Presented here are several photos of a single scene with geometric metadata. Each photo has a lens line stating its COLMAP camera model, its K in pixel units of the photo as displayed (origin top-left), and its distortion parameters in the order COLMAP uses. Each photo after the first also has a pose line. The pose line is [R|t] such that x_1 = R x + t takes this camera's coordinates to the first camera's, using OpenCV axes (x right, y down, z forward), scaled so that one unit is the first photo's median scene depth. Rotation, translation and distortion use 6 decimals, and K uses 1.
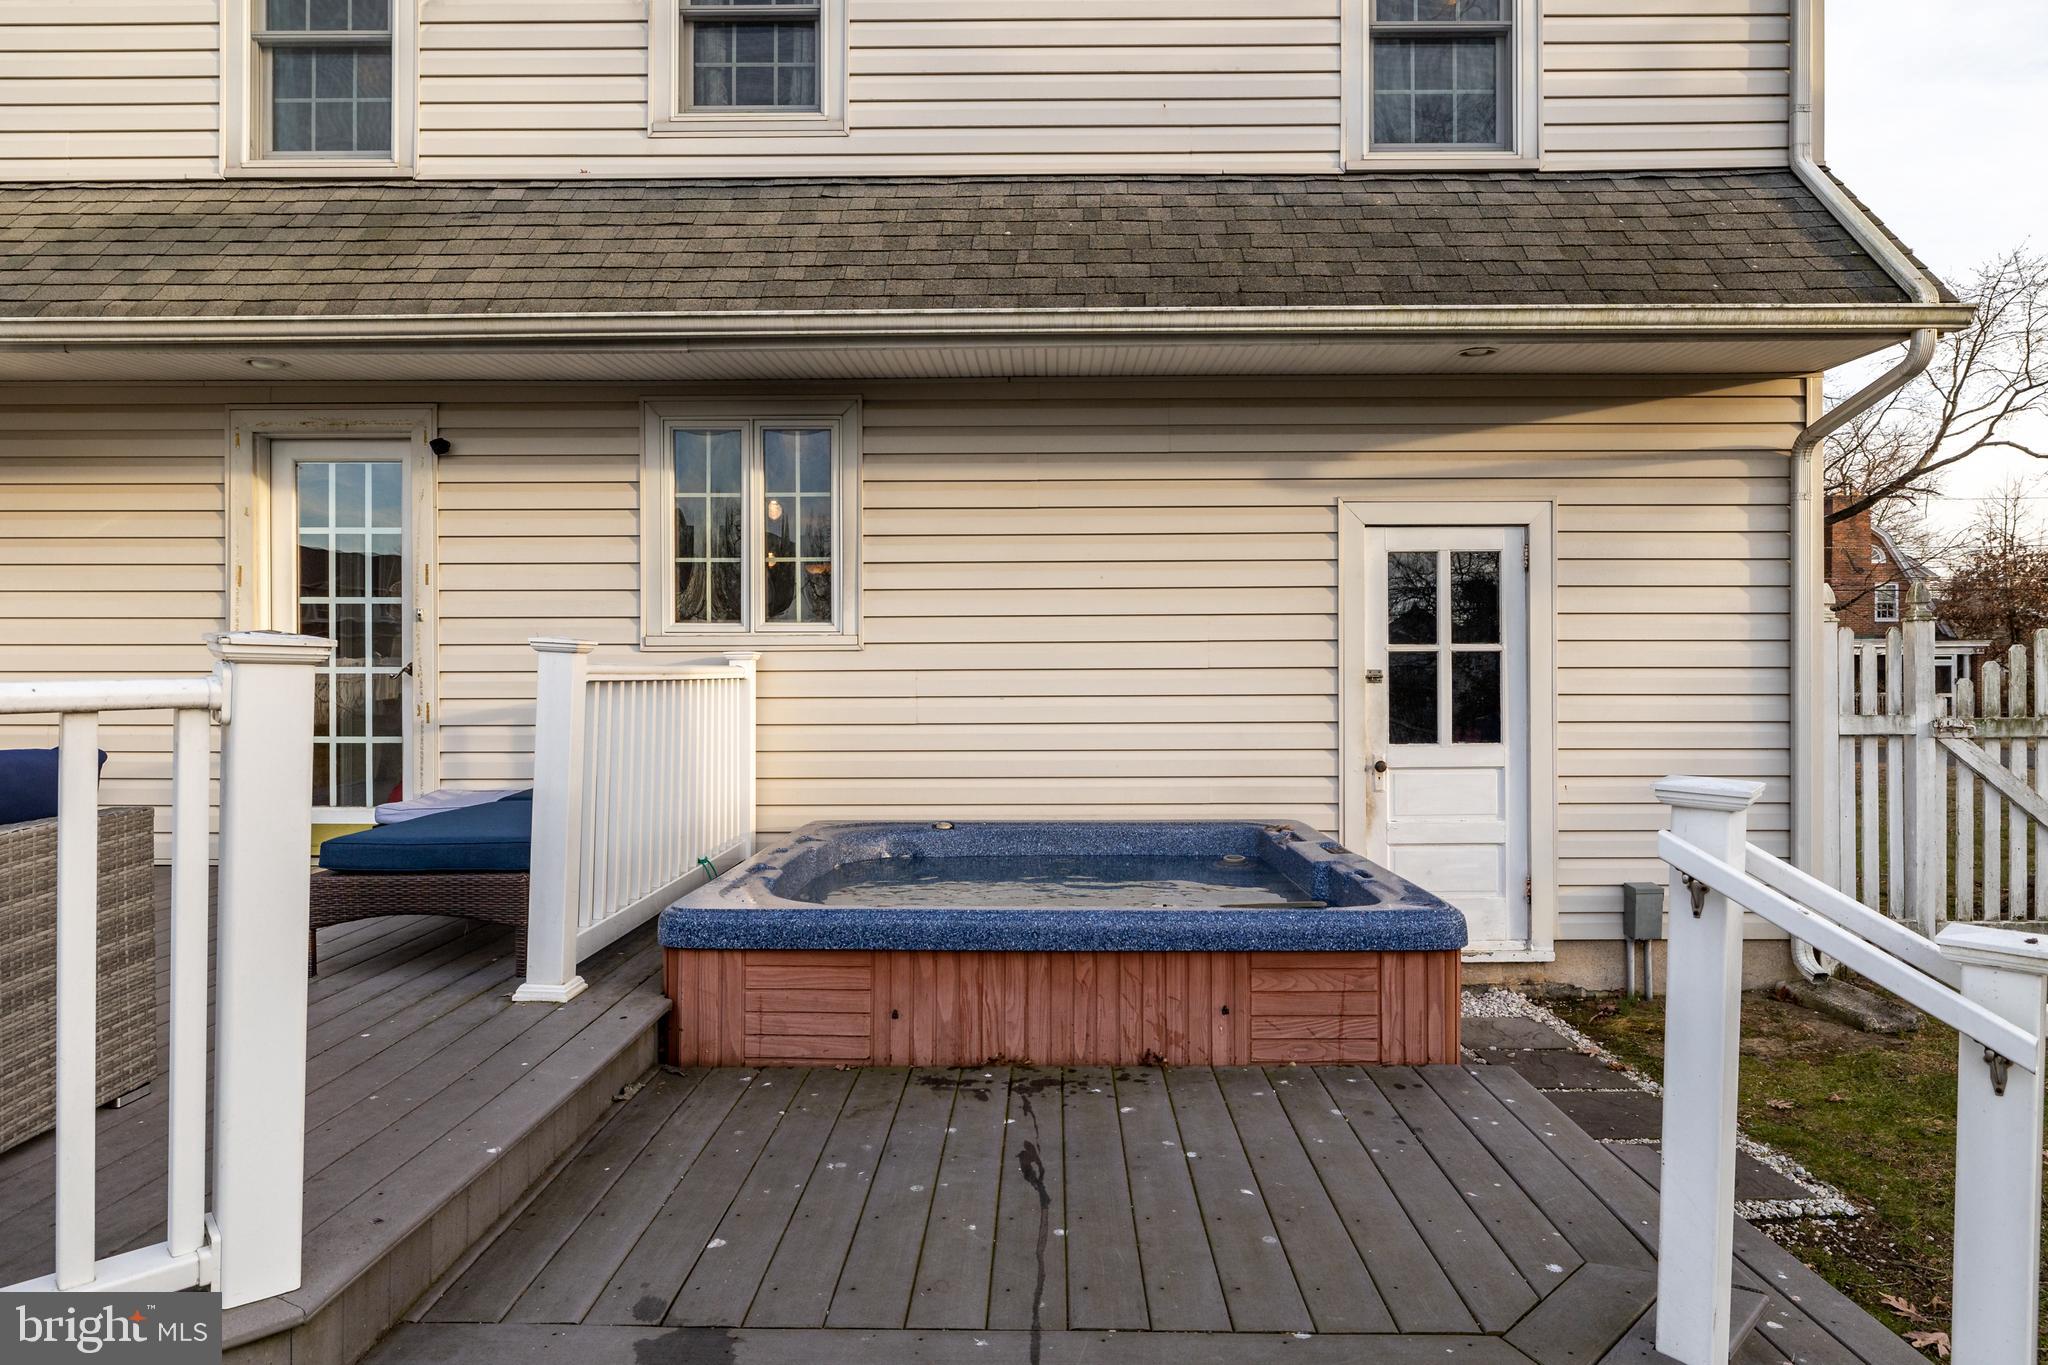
lens RADIAL K [[1234.8, 0, 1038.3], [0, 1234.8, 673.5], [0, 0, 1]] dist [-0.001665, -0.000707]
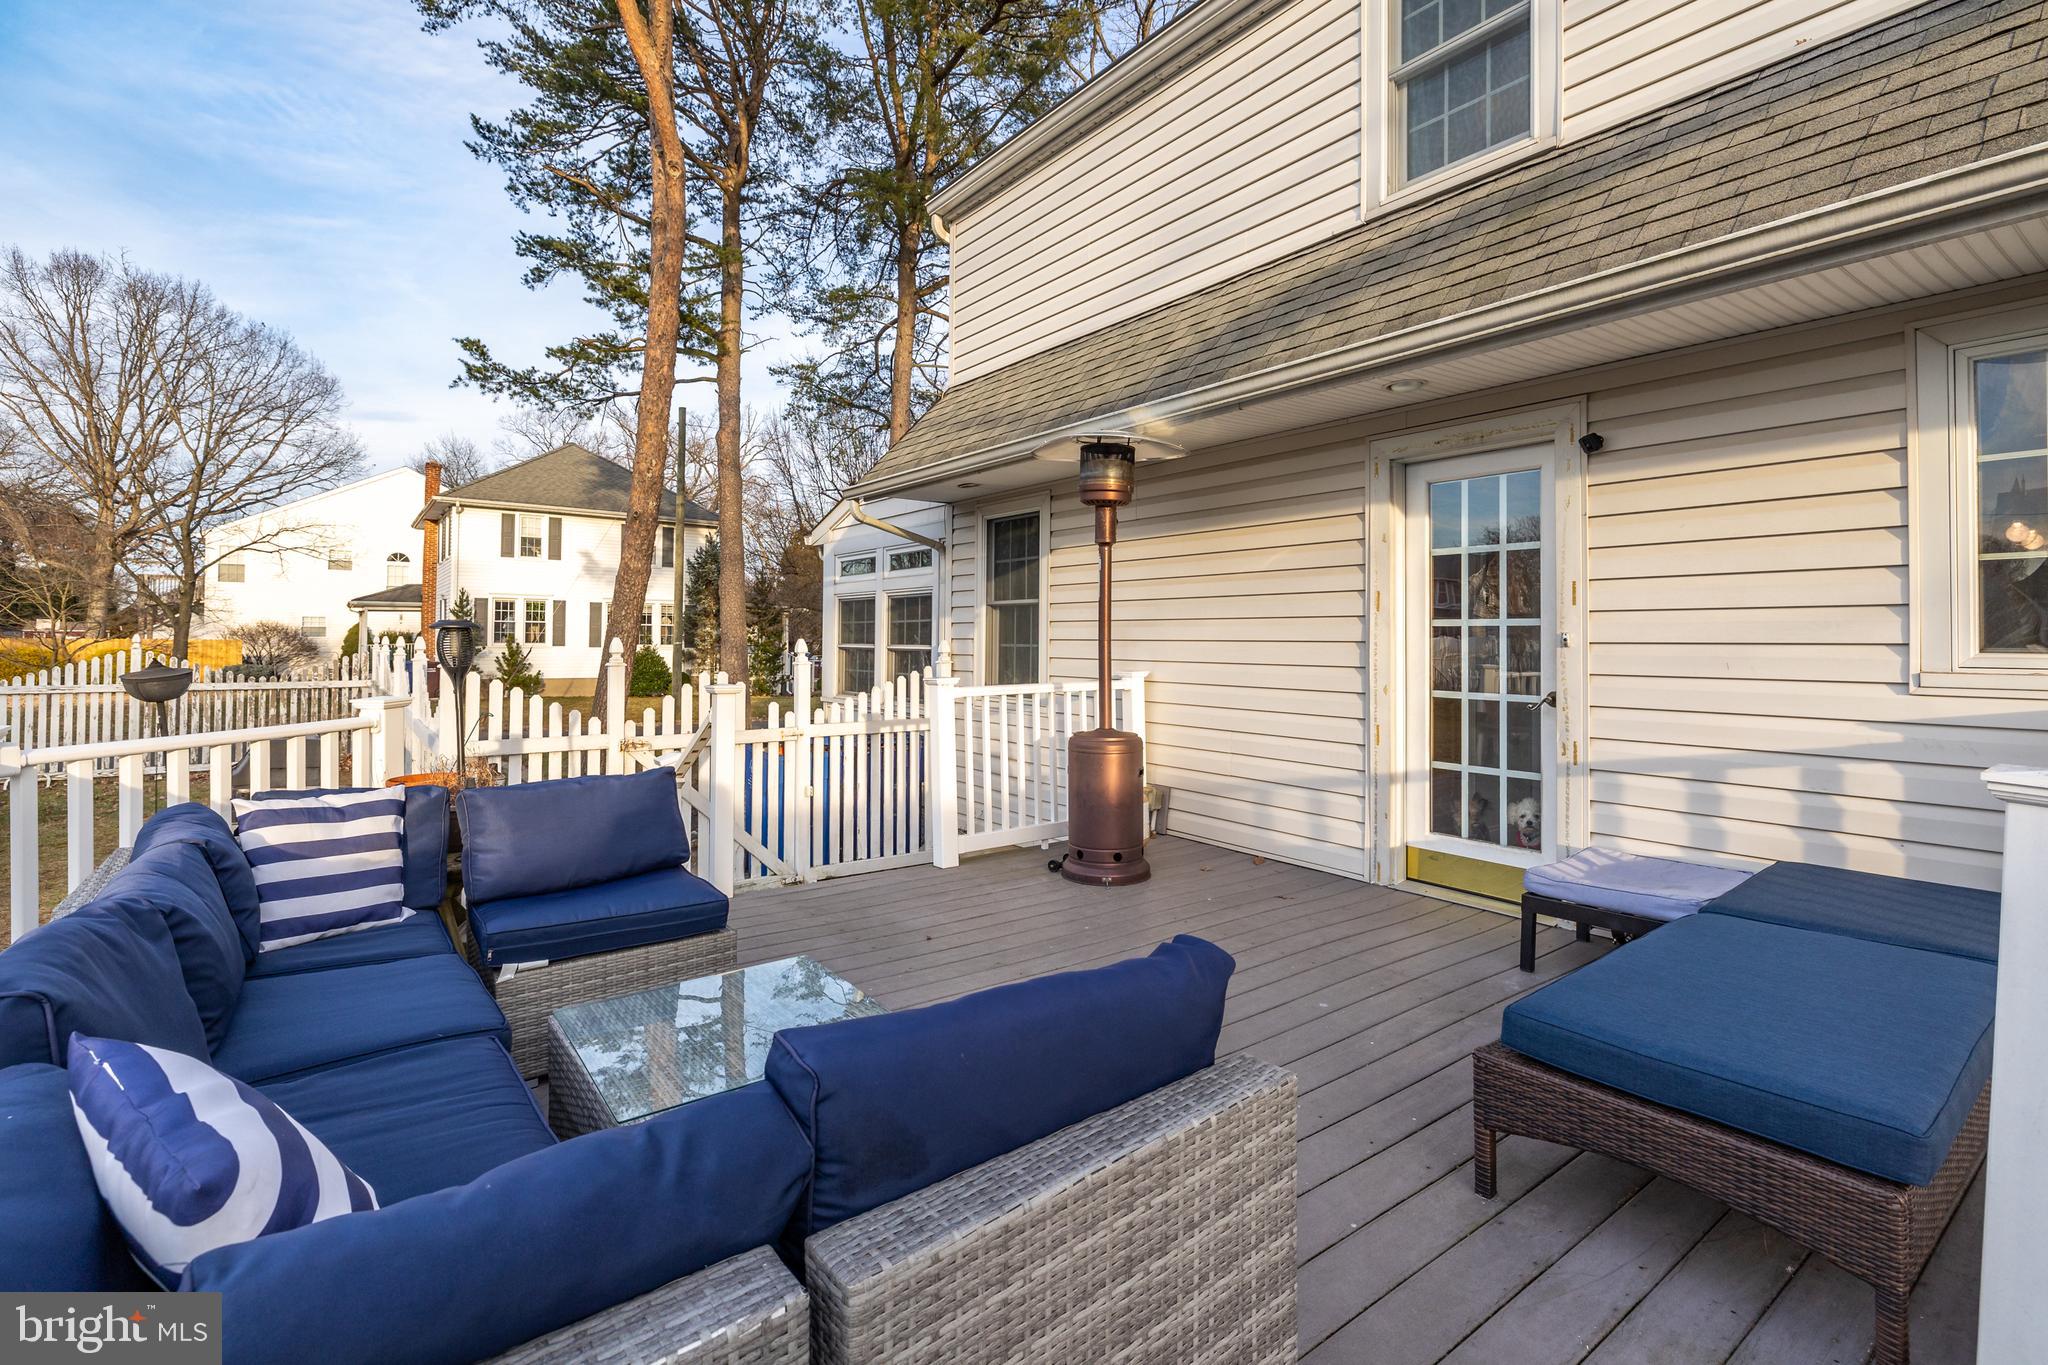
lens RADIAL K [[927.1, 0, 1021.1], [0, 927.1, 628.6], [0, 0, 1]] dist [-0.005360, -0.001095]
pose [[0.603199, -0.004374, -0.797579, -0.211218], [-0.007846, 0.999904, -0.011417, -0.044925], [0.797552, 0.013144, 0.603107, 0.297649]]
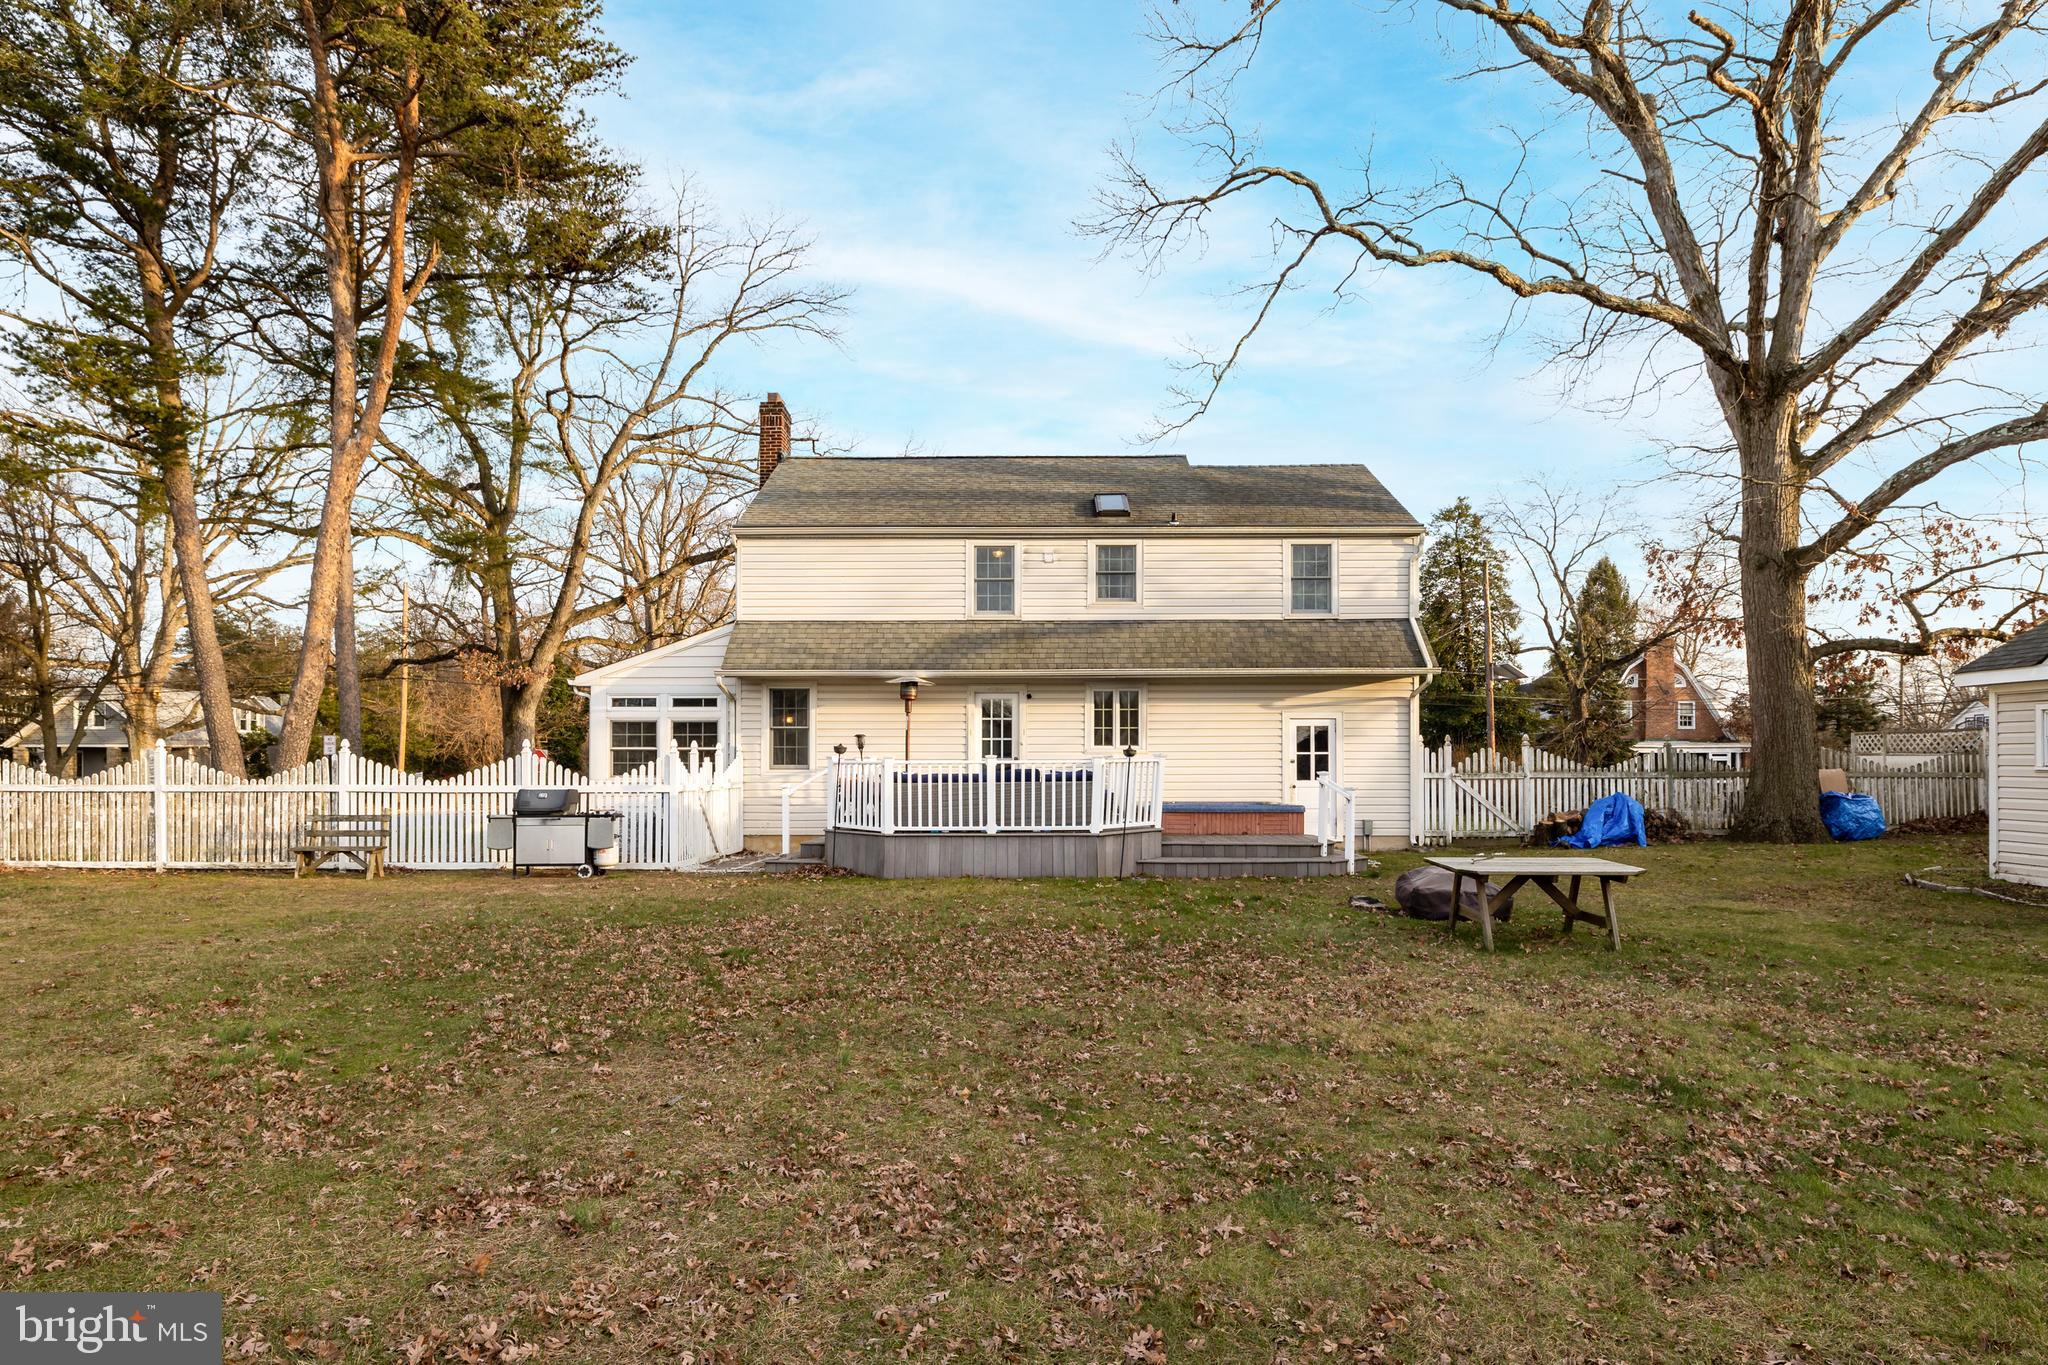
lens RADIAL K [[1009.5, 0, 1032.3], [0, 1009.5, 756.8], [0, 0, 1]] dist [-0.006655, -0.001330]
pose [[0.999902, 0.001344, -0.013954, -0.431636], [-0.001480, 0.999952, -0.009729, 0.018666], [0.013941, 0.009749, 0.999855, -1.894752]]
